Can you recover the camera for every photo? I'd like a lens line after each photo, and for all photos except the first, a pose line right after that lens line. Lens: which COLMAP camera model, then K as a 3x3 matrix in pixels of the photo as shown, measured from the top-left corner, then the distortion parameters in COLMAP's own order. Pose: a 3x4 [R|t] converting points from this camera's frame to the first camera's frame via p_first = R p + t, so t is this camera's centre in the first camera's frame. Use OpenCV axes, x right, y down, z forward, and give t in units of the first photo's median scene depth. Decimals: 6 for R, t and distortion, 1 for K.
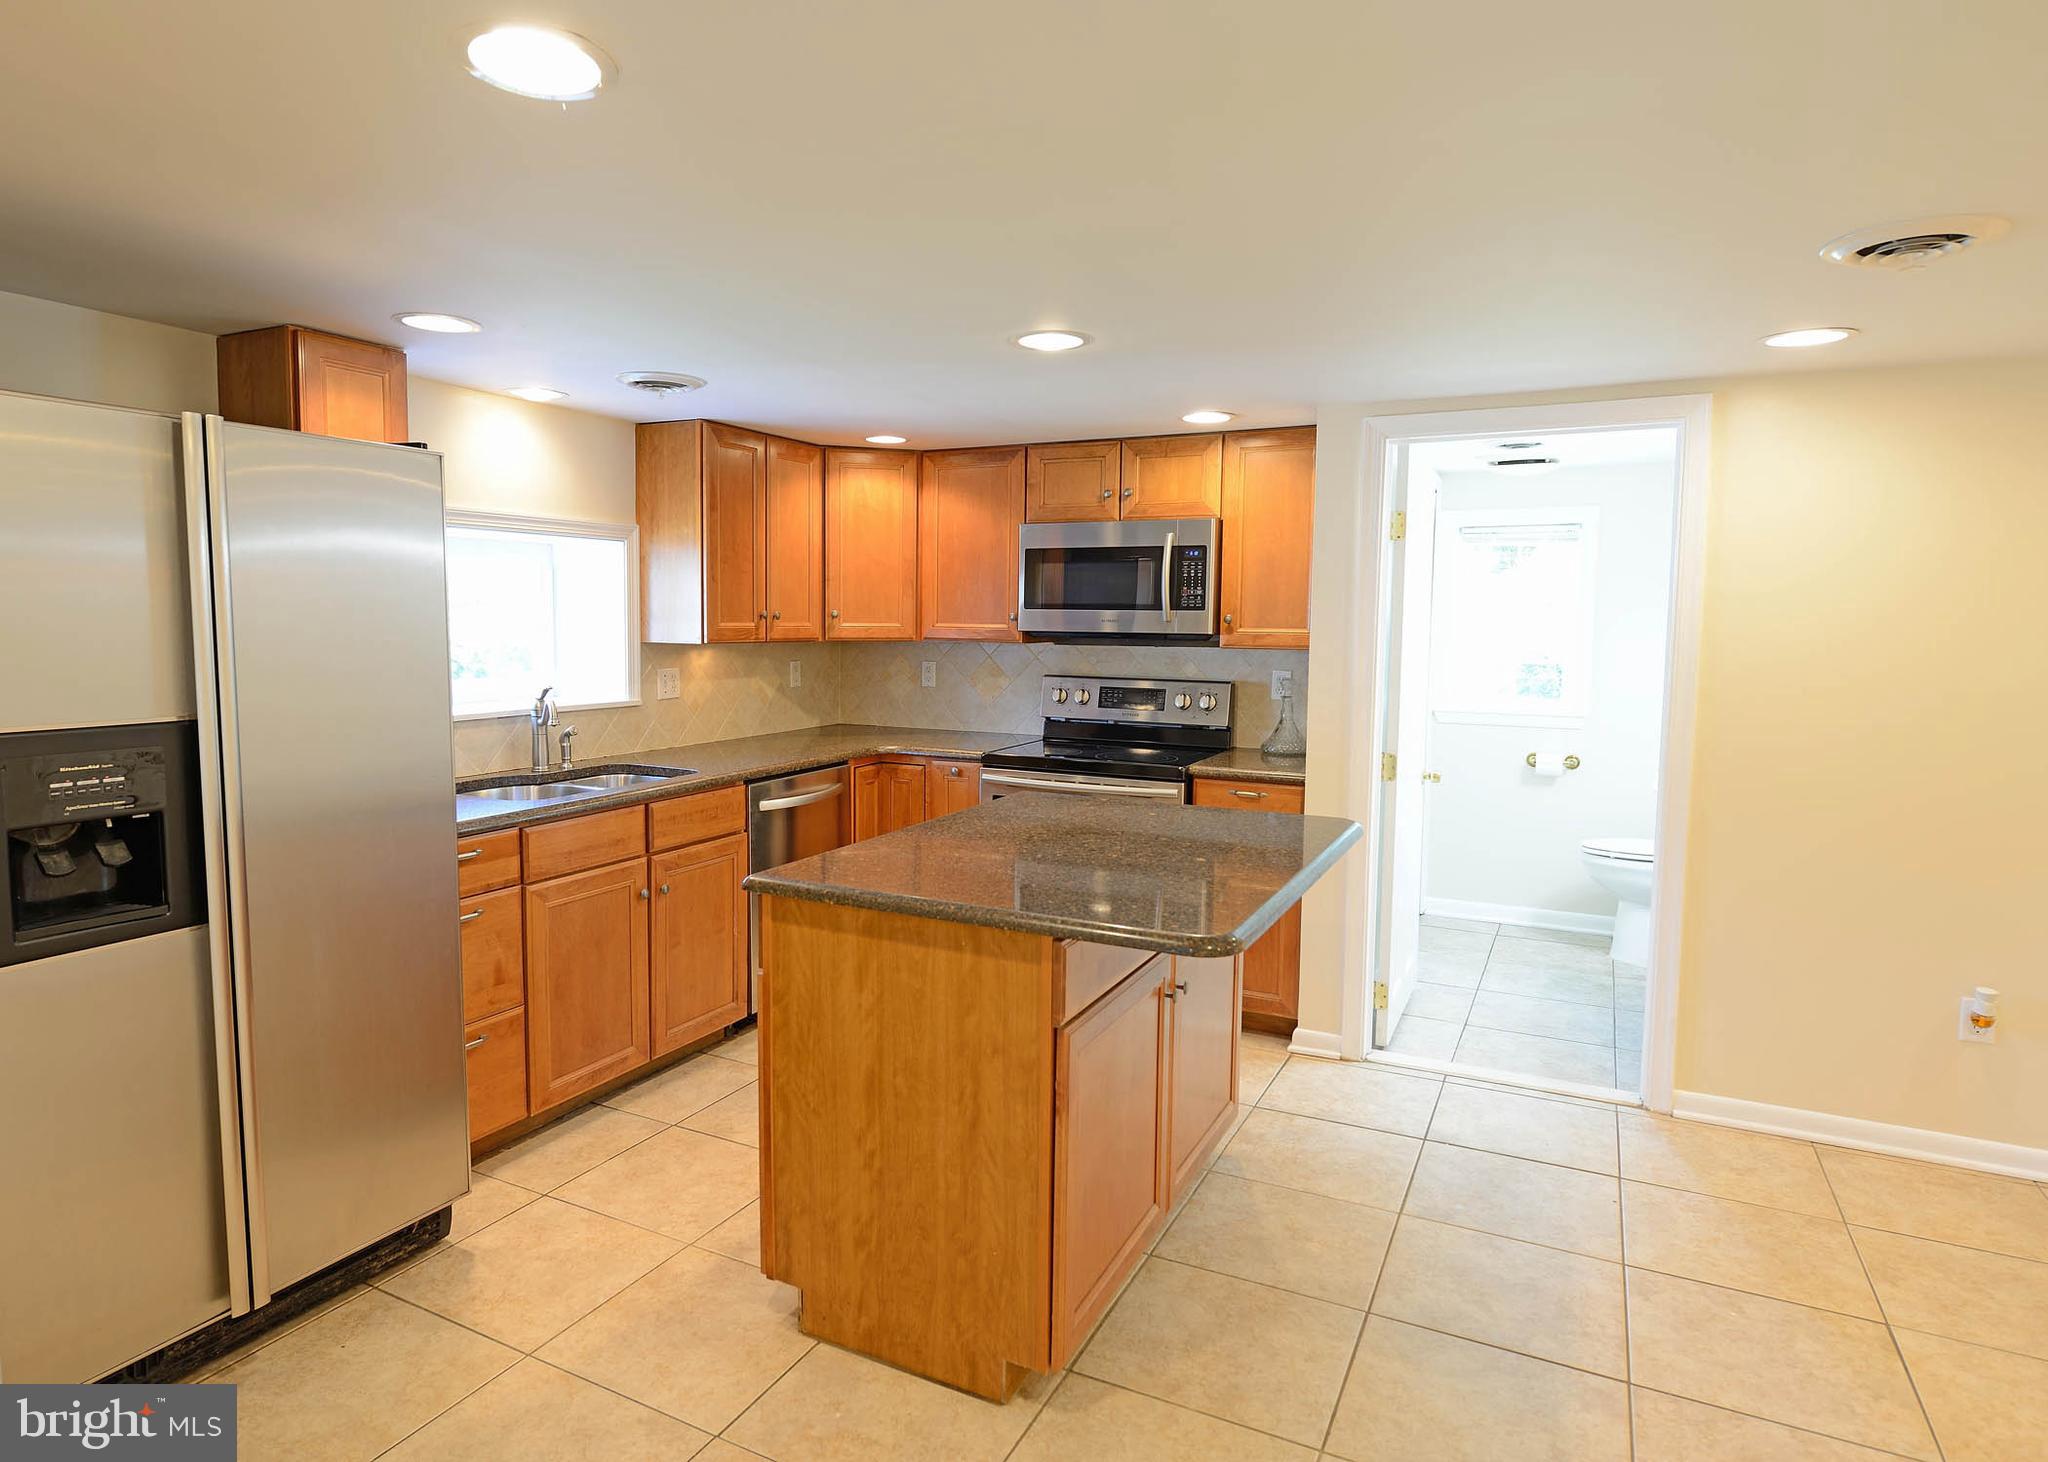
lens RADIAL K [[1176.6, 0, 1015.9], [0, 1176.6, 720.2], [0, 0, 1]] dist [-0.004298, -0.003281]
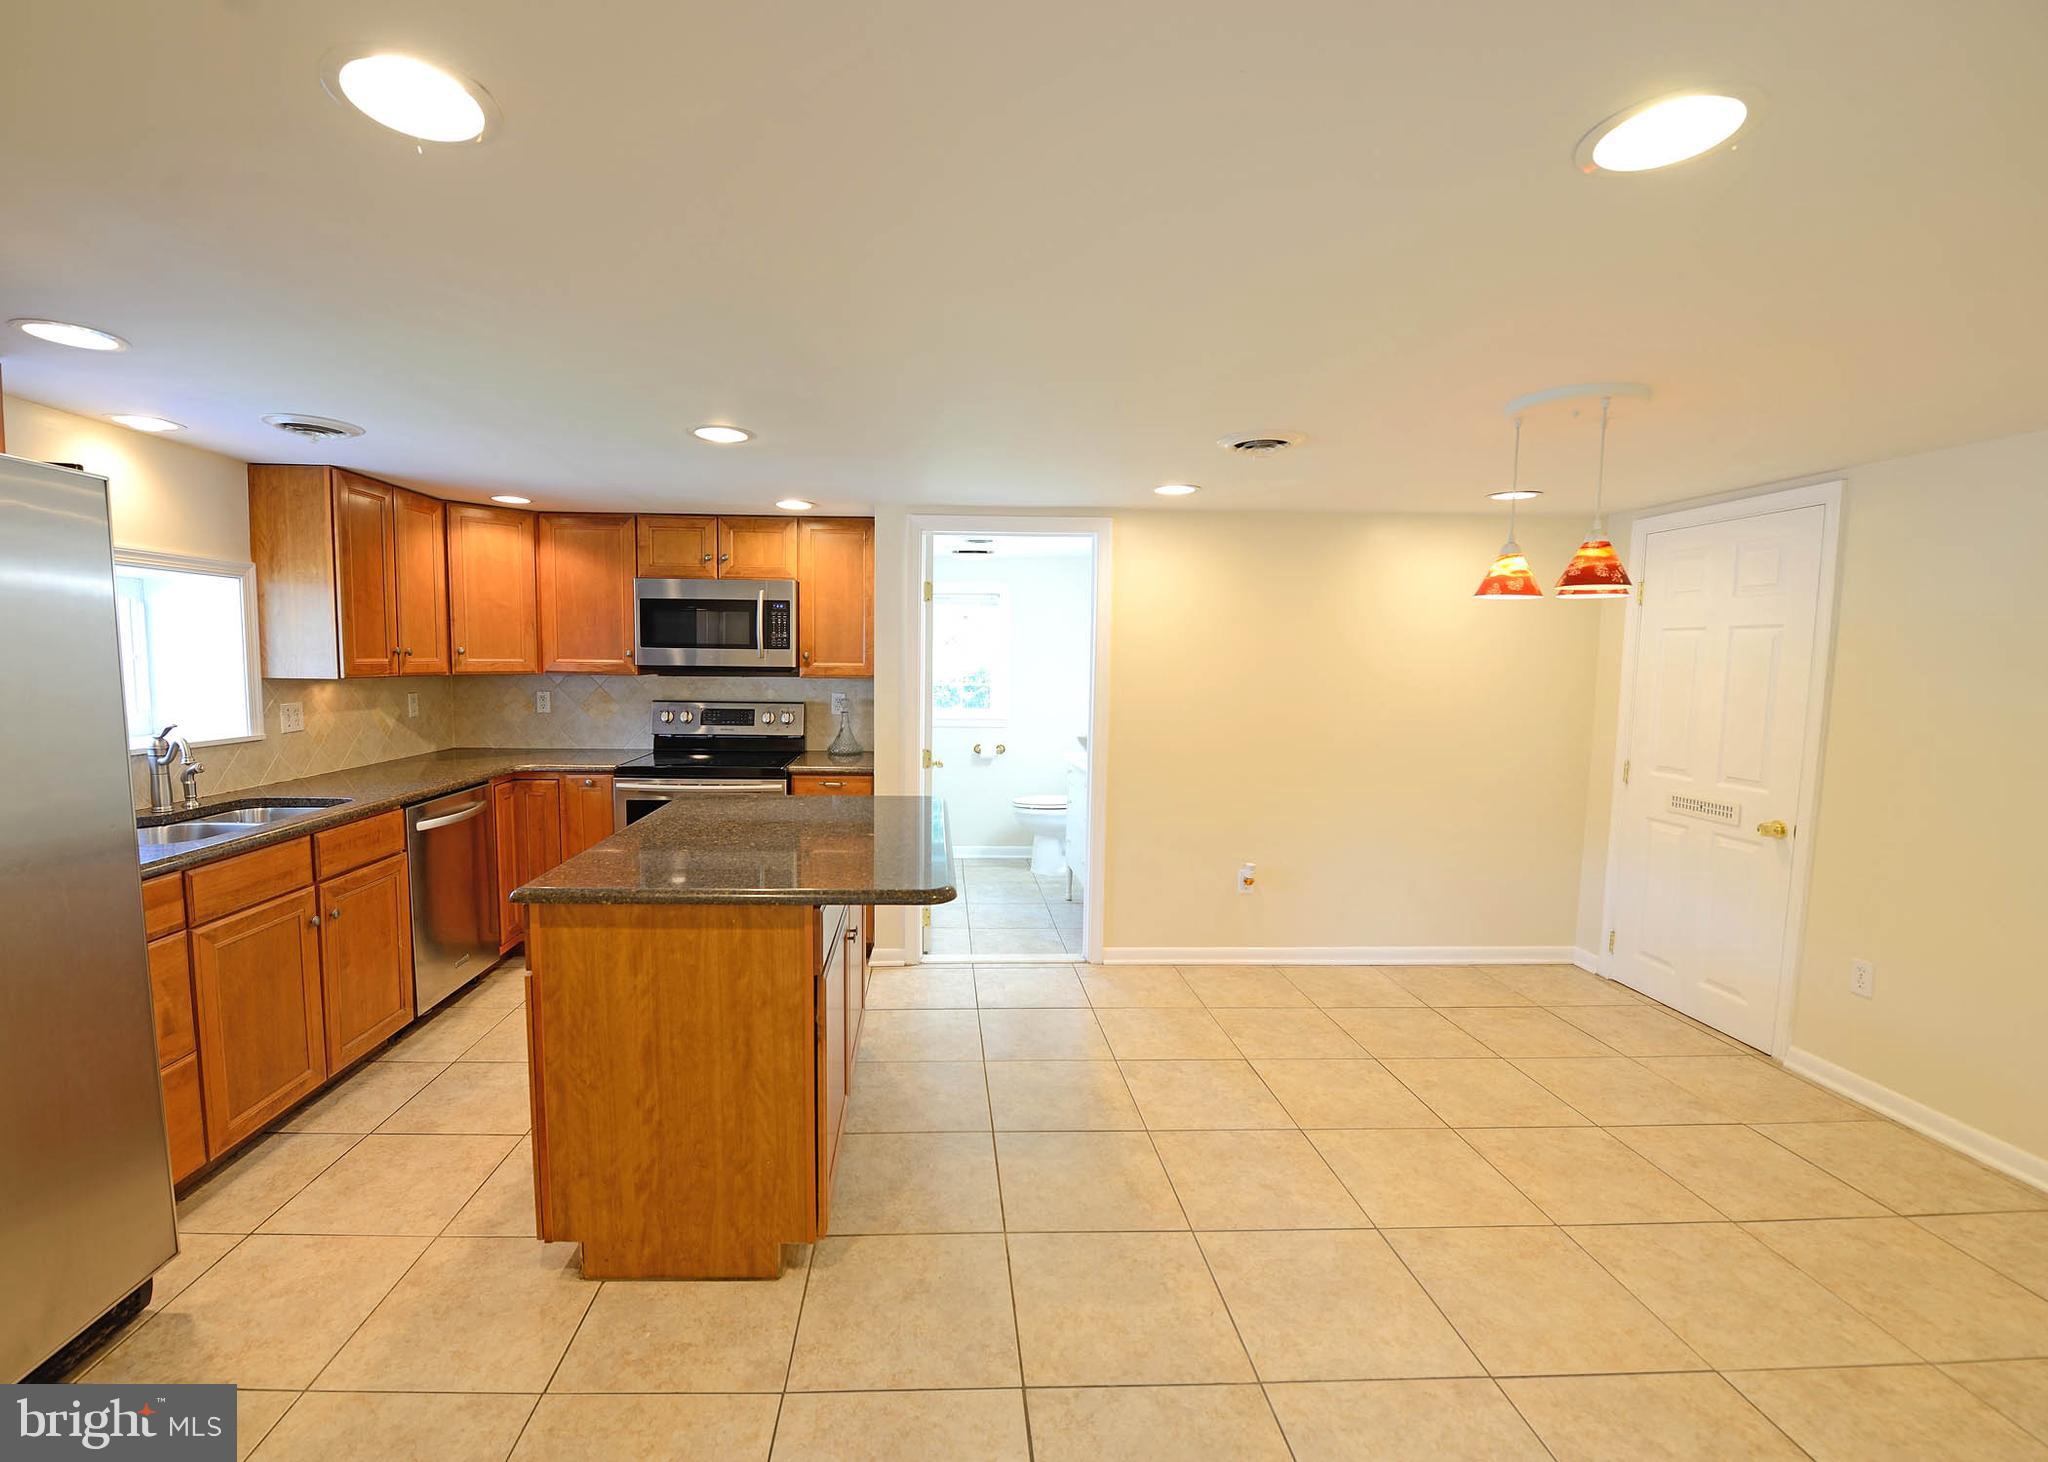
lens RADIAL K [[848.2, 0, 1019.6], [0, 848.2, 735.6], [0, 0, 1]] dist [-0.016311, -0.001862]
pose [[0.869566, -0.043177, 0.491925, -0.125509], [0.038721, 0.999065, 0.019243, -0.005493], [-0.492296, 0.002314, 0.870425, 0.050035]]
